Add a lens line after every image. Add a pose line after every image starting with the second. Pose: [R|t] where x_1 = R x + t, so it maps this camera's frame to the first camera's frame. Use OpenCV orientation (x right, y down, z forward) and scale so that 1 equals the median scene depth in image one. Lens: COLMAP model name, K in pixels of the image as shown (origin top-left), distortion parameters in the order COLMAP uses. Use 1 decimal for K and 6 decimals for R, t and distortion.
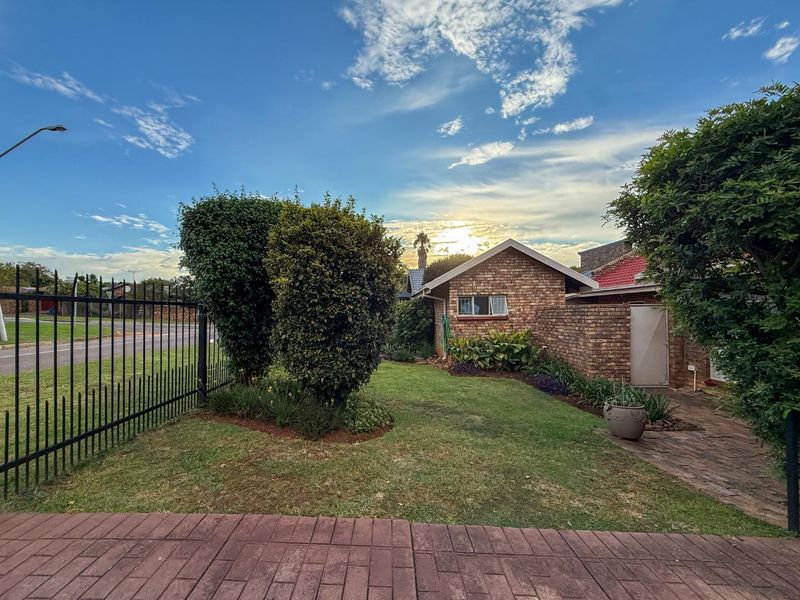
lens RADIAL K [[323.2, 0, 398.7], [0, 323.2, 310.2], [0, 0, 1]] dist [-0.000199, -0.000048]
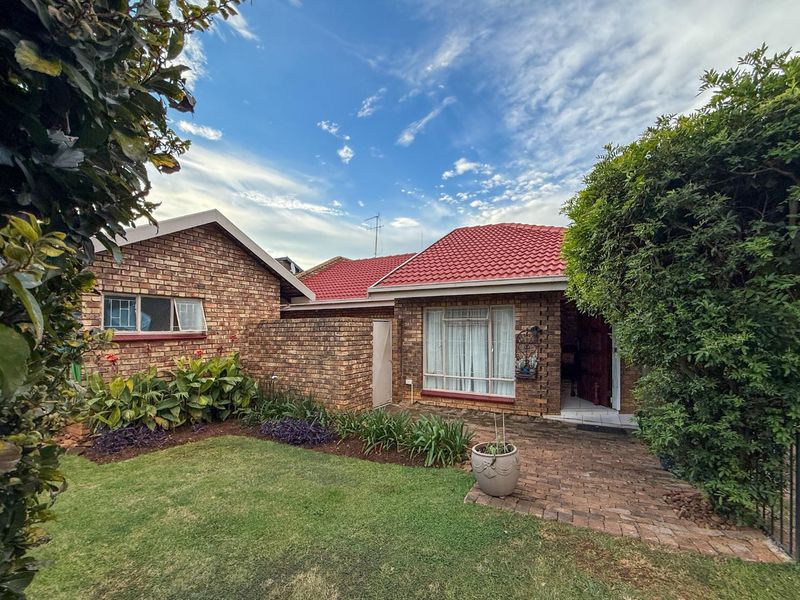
lens RADIAL K [[334.2, 0, 399.6], [0, 334.2, 324.3], [0, 0, 1]] dist [0.000810, 0.000039]
pose [[0.495259, 0.021426, 0.868481, -0.038054], [-0.008235, 0.999767, -0.019969, 0.011532], [-0.868706, 0.002738, 0.495320, 0.377000]]
